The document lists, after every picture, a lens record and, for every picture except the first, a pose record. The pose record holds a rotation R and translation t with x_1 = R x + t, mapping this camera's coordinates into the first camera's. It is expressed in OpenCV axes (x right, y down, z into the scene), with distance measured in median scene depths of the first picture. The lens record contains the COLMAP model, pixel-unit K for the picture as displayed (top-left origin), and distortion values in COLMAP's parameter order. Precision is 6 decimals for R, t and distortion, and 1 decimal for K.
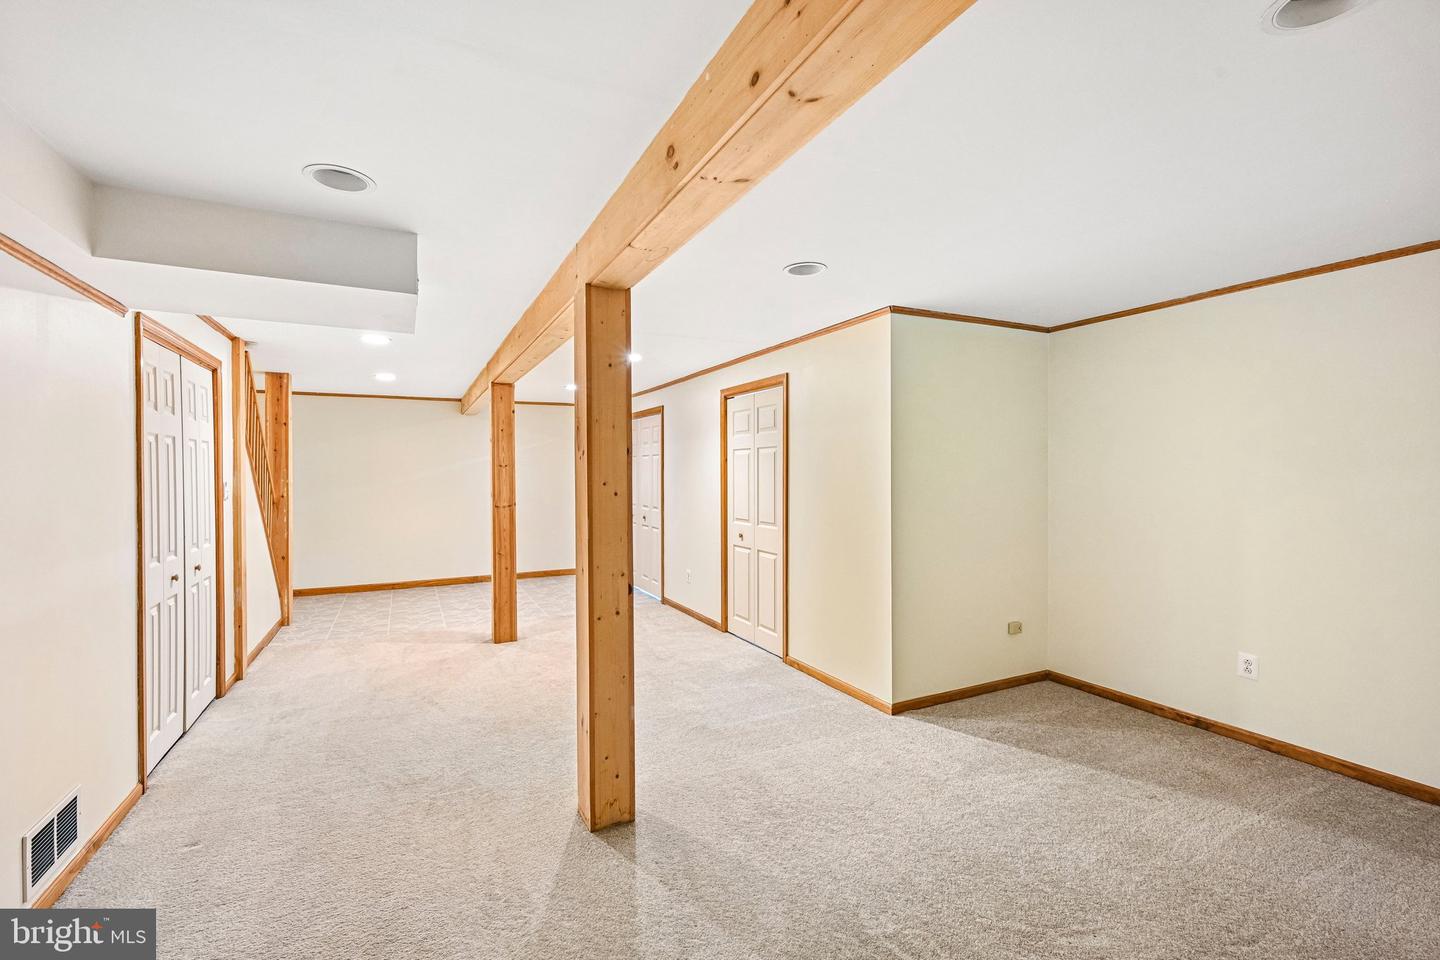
lens RADIAL K [[636.0, 0, 718.6], [0, 636.0, 472.1], [0, 0, 1]] dist [-0.002695, 0.000548]
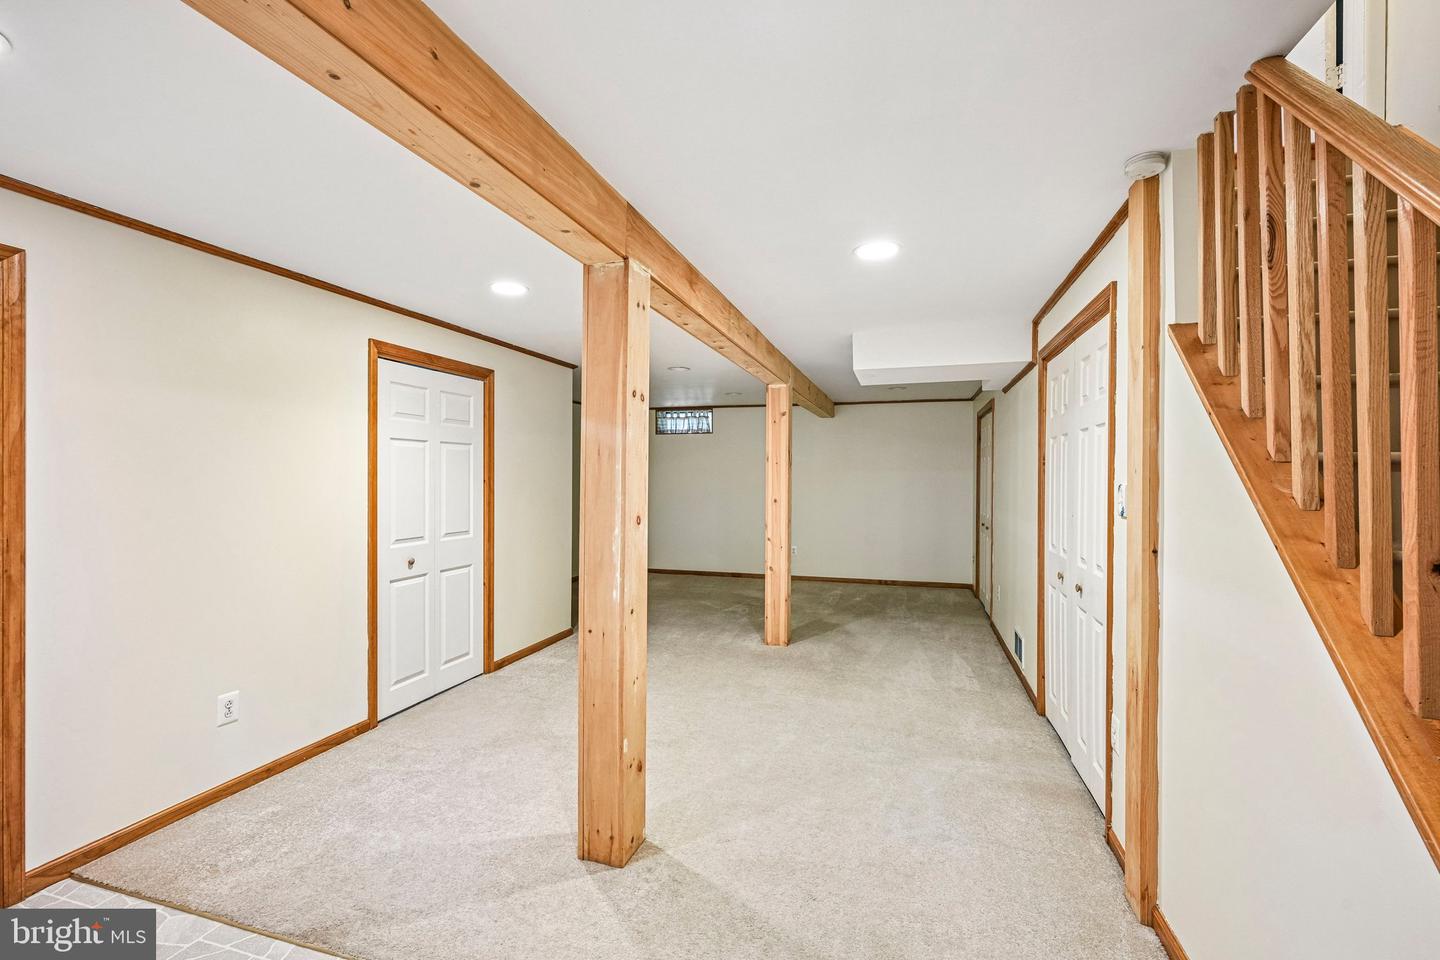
lens RADIAL K [[636.0, 0, 716.7], [0, 636.0, 478.9], [0, 0, 1]] dist [-0.002695, 0.000548]
pose [[-0.740962, -0.000559, 0.671547, -0.698118], [-0.000295, 1.000000, 0.000506, 0.007972], [-0.671547, 0.000177, -0.740962, 1.311196]]
